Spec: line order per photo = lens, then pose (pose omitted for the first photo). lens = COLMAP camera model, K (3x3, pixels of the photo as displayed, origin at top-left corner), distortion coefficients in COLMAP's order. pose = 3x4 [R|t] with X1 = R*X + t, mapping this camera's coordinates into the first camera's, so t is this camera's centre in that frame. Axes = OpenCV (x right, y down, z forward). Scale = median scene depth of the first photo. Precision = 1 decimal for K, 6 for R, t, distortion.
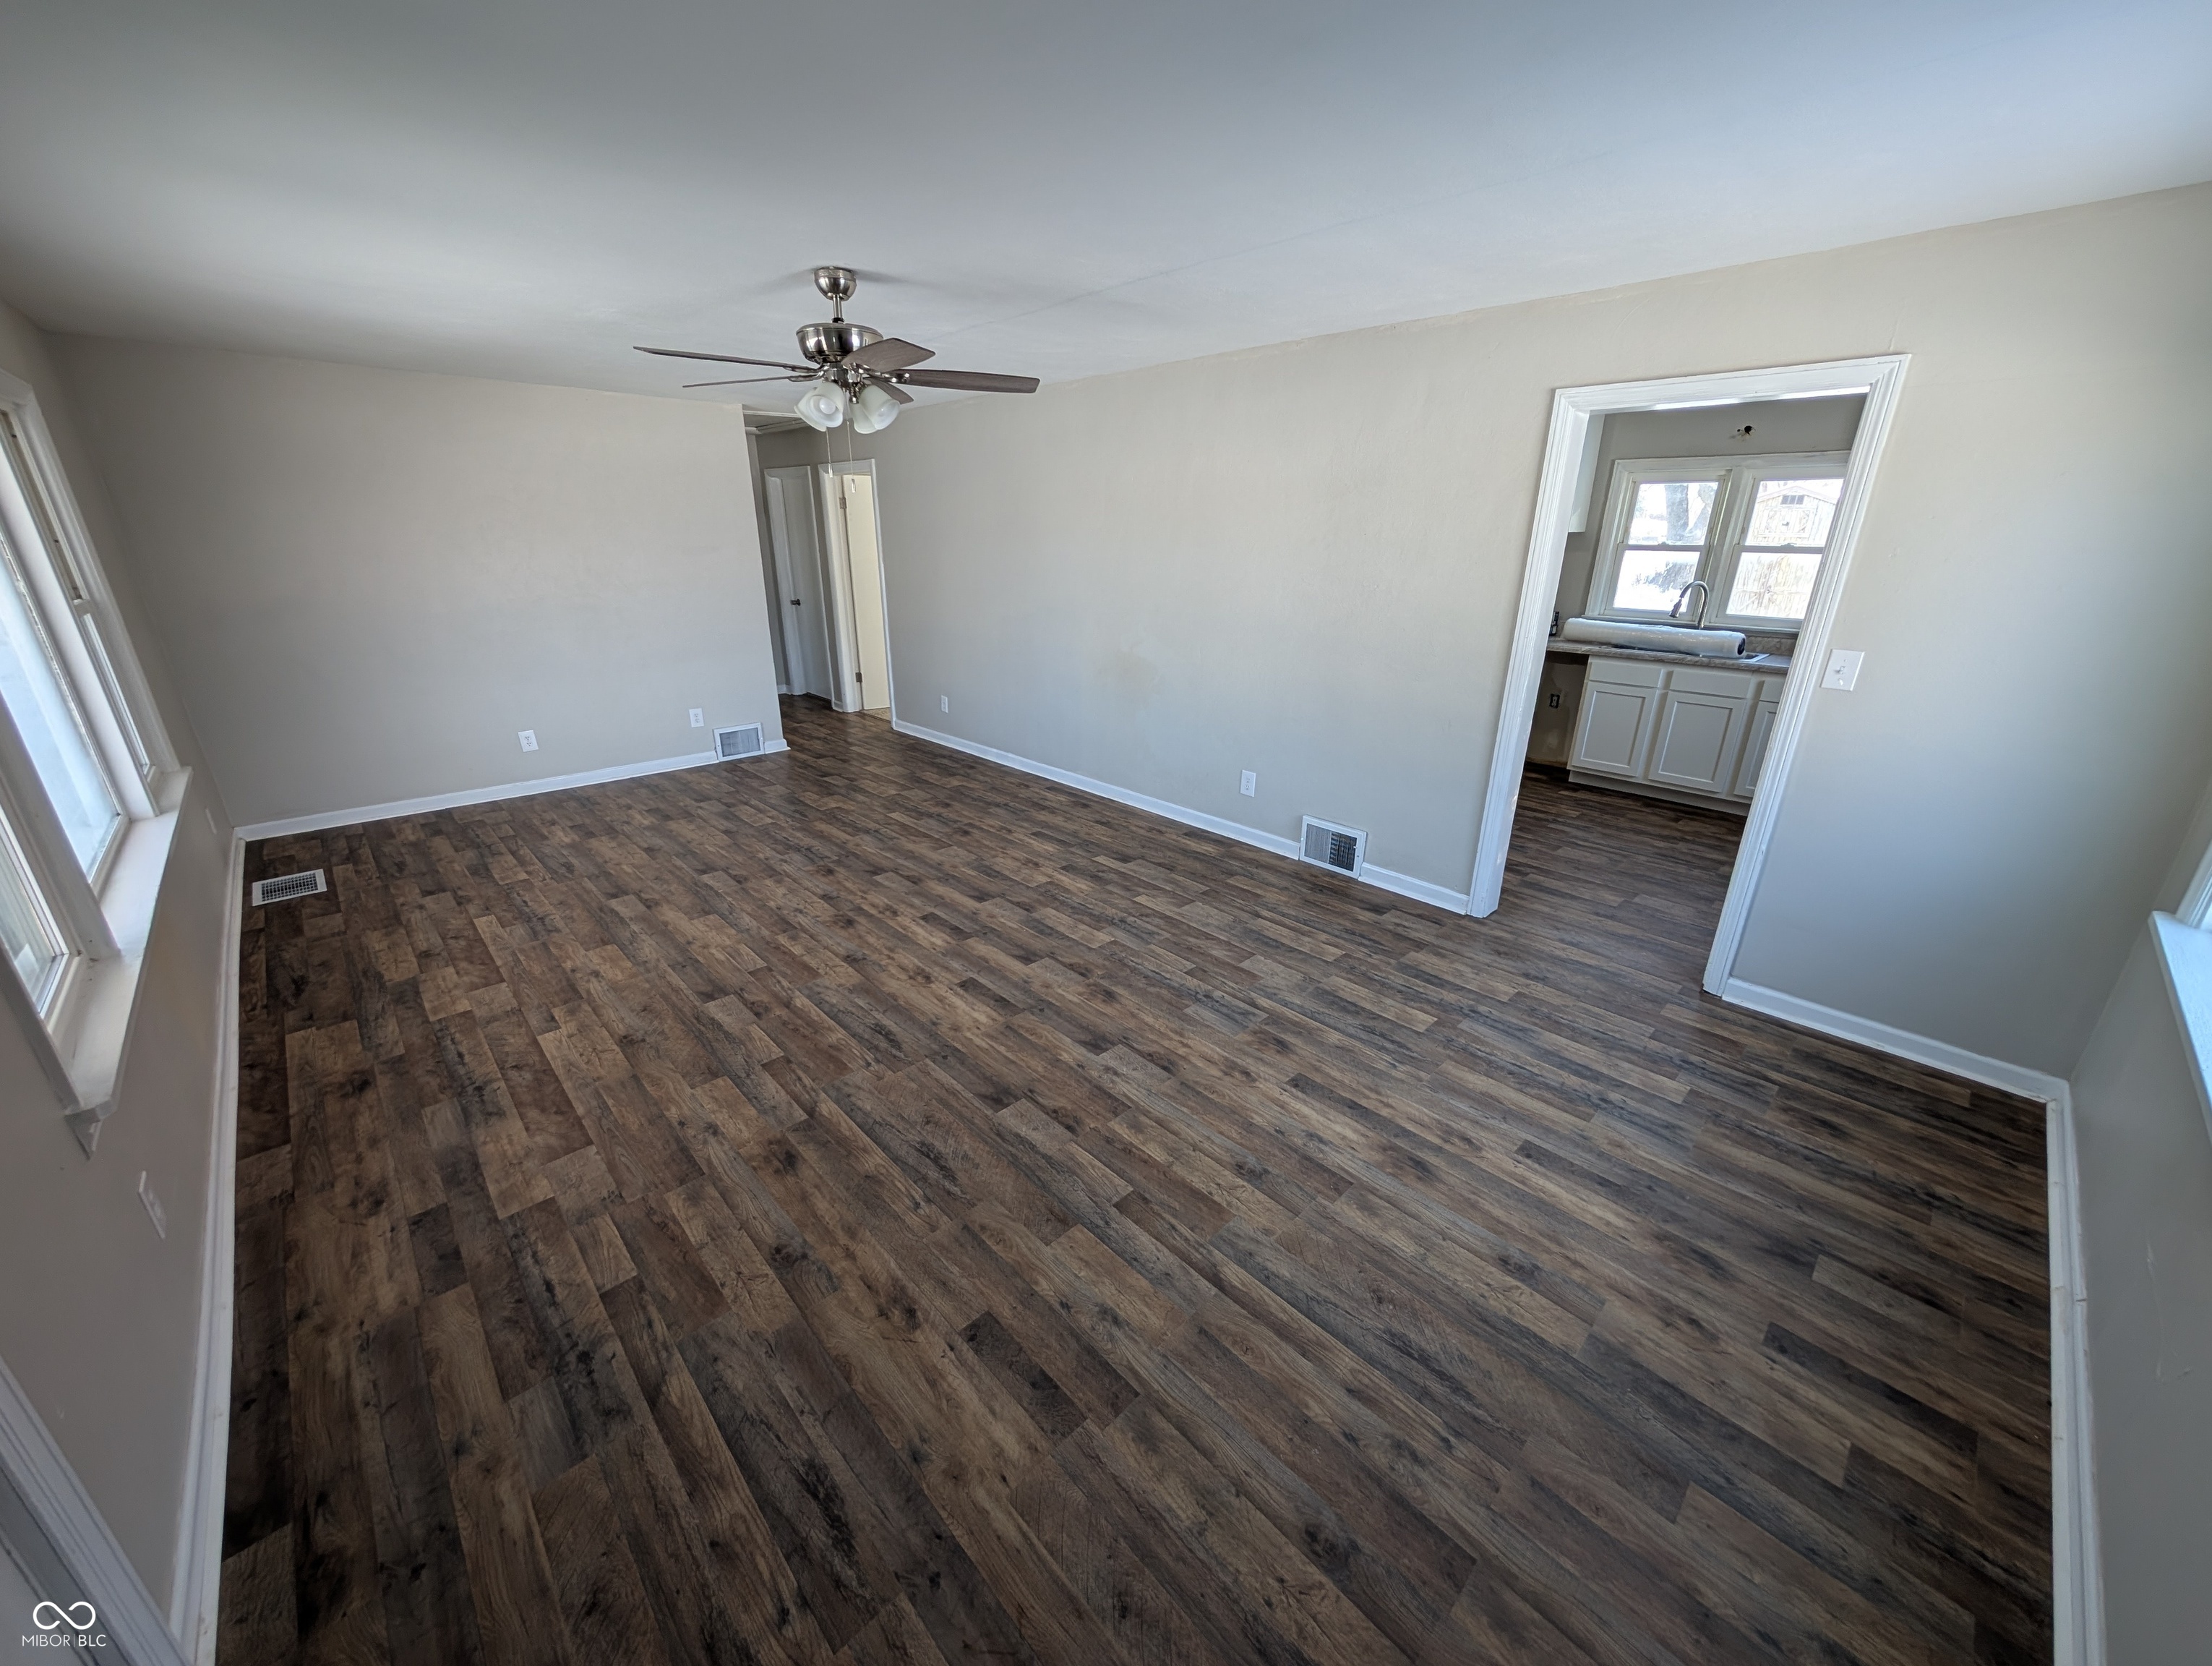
lens RADIAL K [[834.5, 0, 1110.5], [0, 834.5, 830.6], [0, 0, 1]] dist [-0.001783, 0.000228]
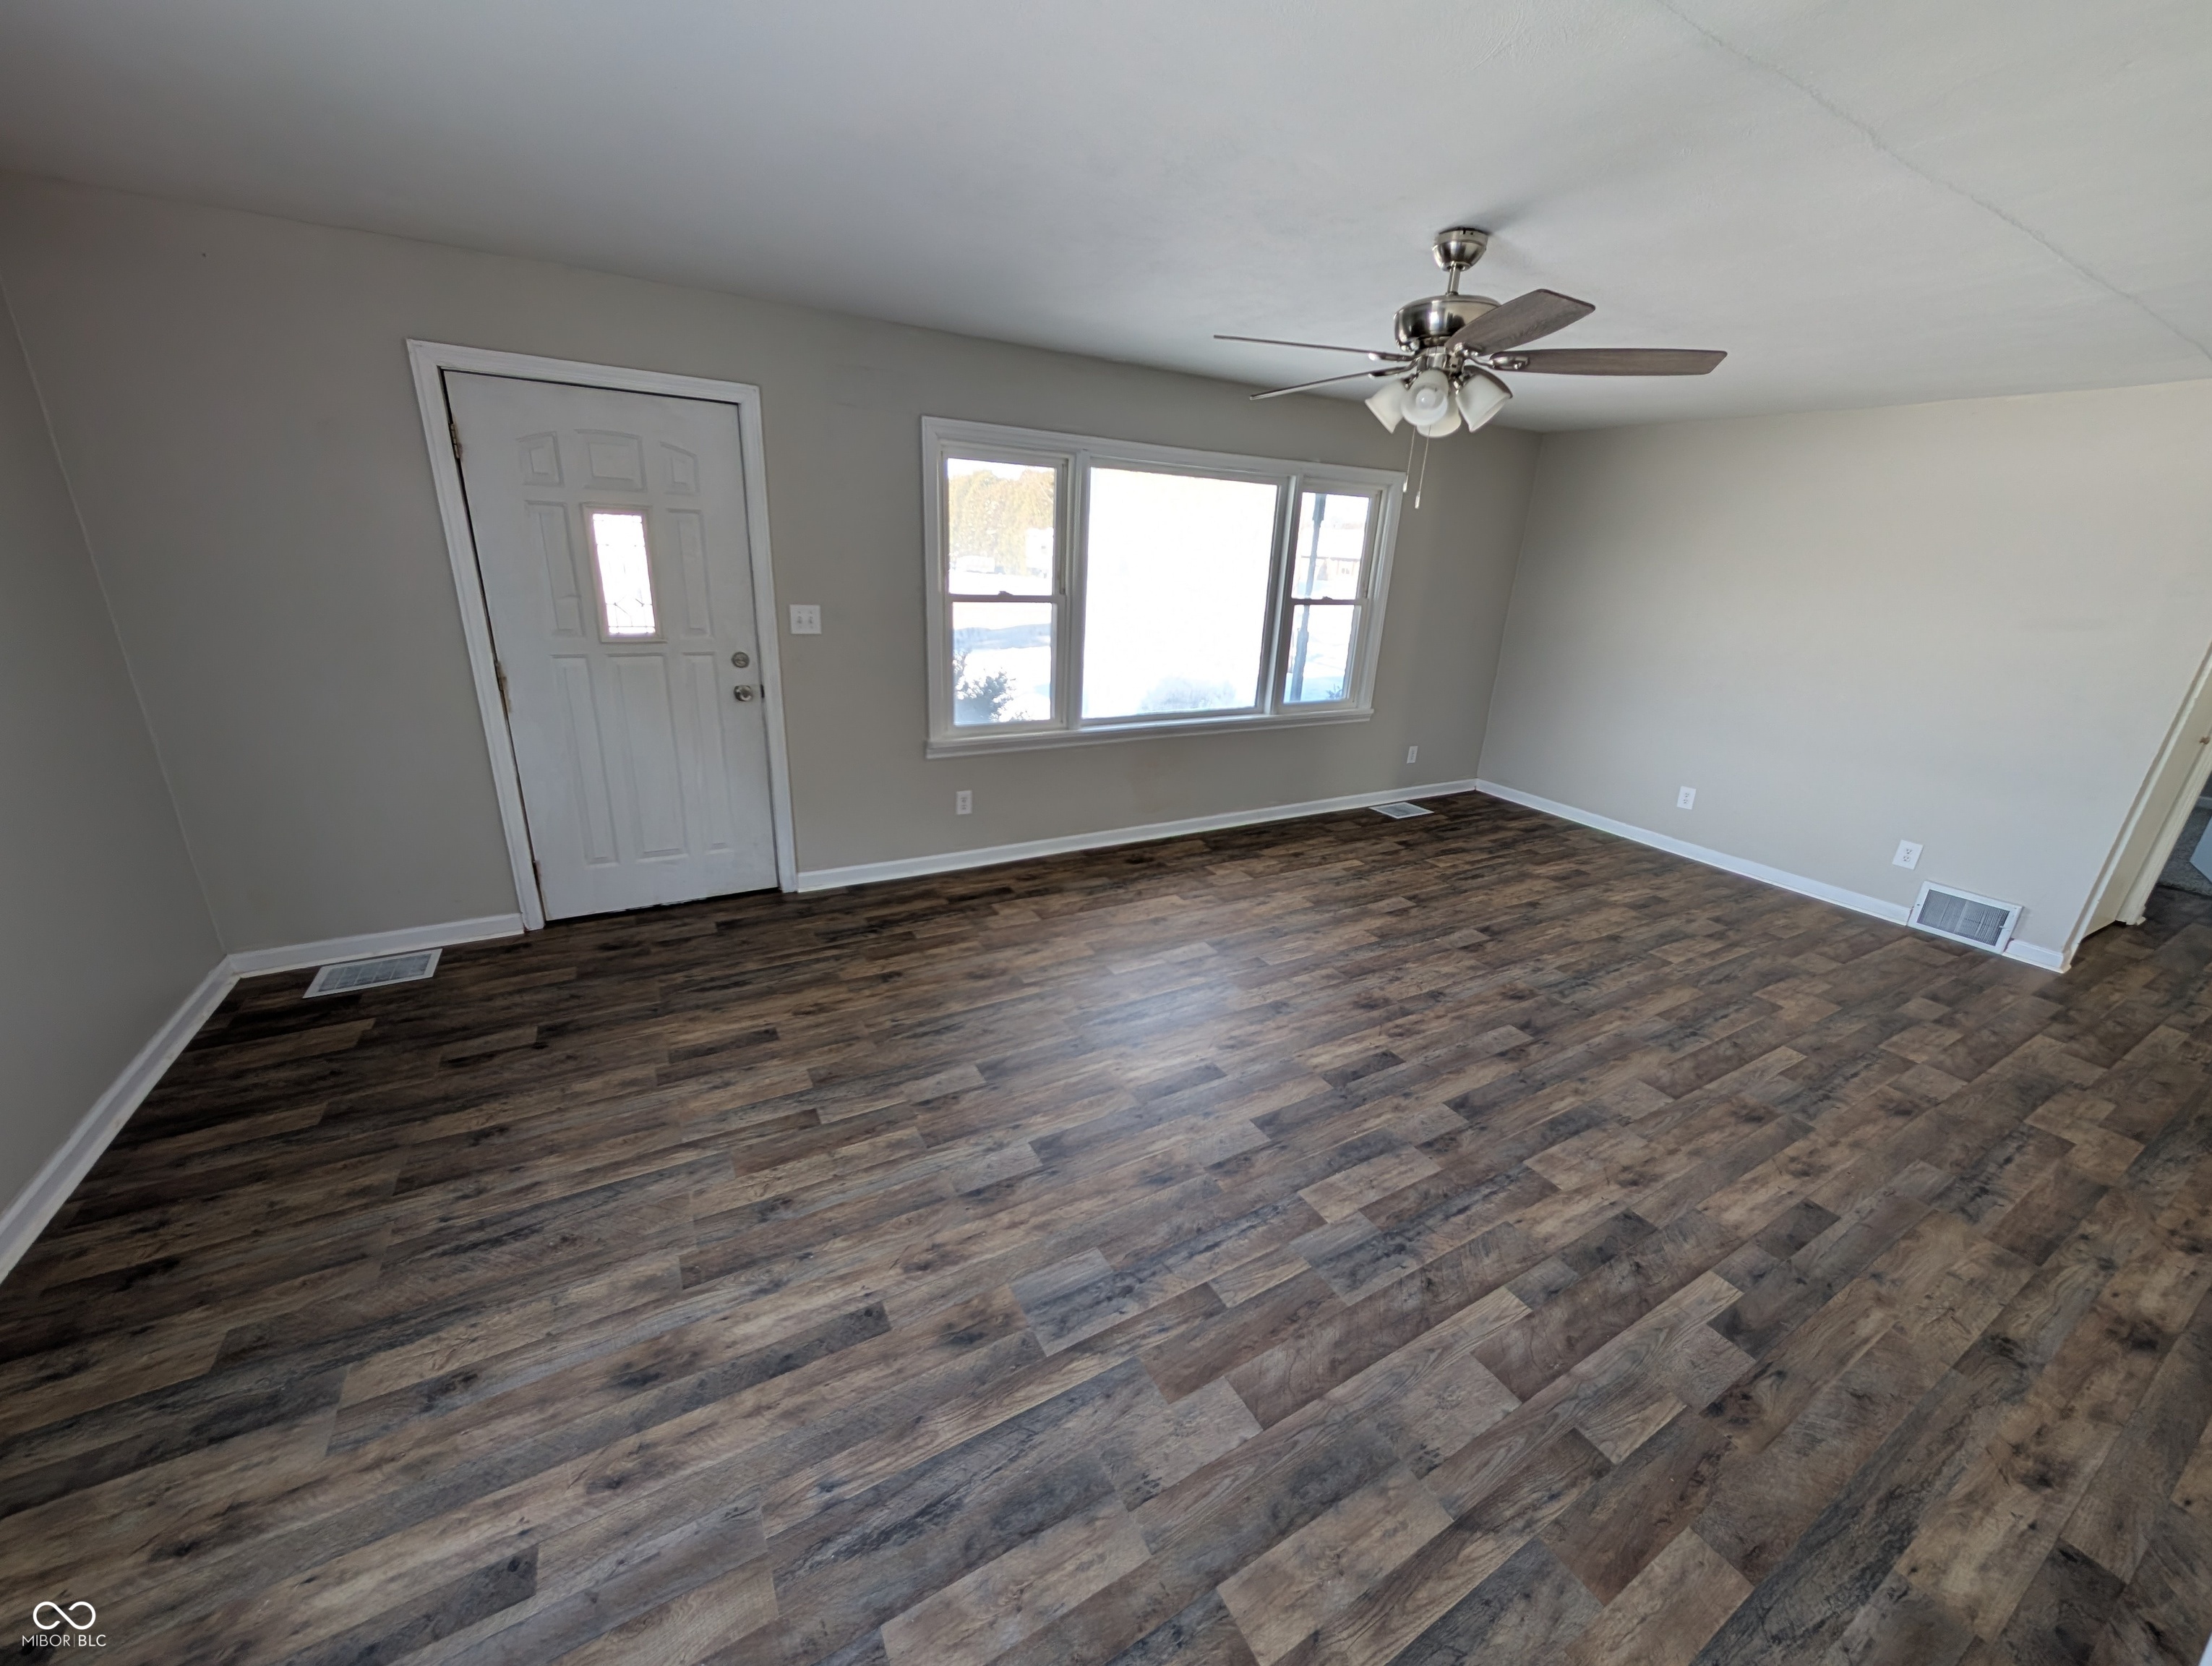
lens RADIAL K [[834.5, 0, 1106.9], [0, 834.5, 837.7], [0, 0, 1]] dist [-0.001783, 0.000228]
pose [[-0.245125, 0.304507, -0.920429, 0.527256], [-0.376078, 0.845186, 0.379770, -0.280758], [0.893576, 0.439244, -0.092658, 0.811118]]
